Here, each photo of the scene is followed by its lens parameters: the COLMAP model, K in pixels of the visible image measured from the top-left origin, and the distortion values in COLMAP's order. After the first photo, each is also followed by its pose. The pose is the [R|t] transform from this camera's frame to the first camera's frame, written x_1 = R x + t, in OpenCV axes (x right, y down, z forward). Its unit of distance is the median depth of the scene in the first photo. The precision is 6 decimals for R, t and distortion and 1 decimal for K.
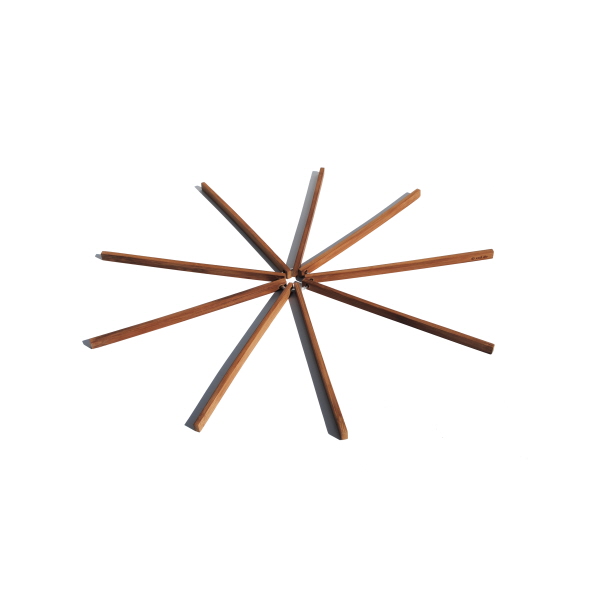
lens RADIAL K [[1125.9, 0, 300.0], [0, 1125.9, 300.0], [0, 0, 1]] dist [0.006861, 0.000000]
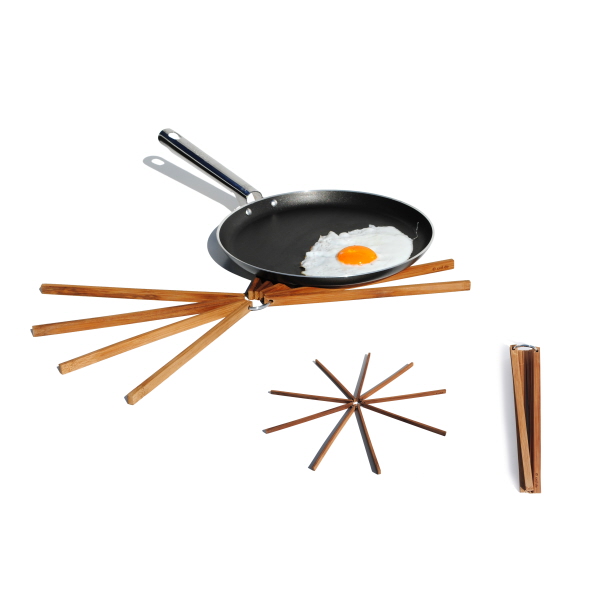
lens RADIAL K [[1832.8, 0, 300.0], [0, 1832.8, 300.2], [0, 0, 1]] dist [-0.086866, 0.000000]
pose [[0.999264, -0.001406, -0.038336, 0.021688], [-0.001528, 0.997075, -0.076412, 0.056977], [0.038331, 0.076414, 0.996339, -2.648713]]
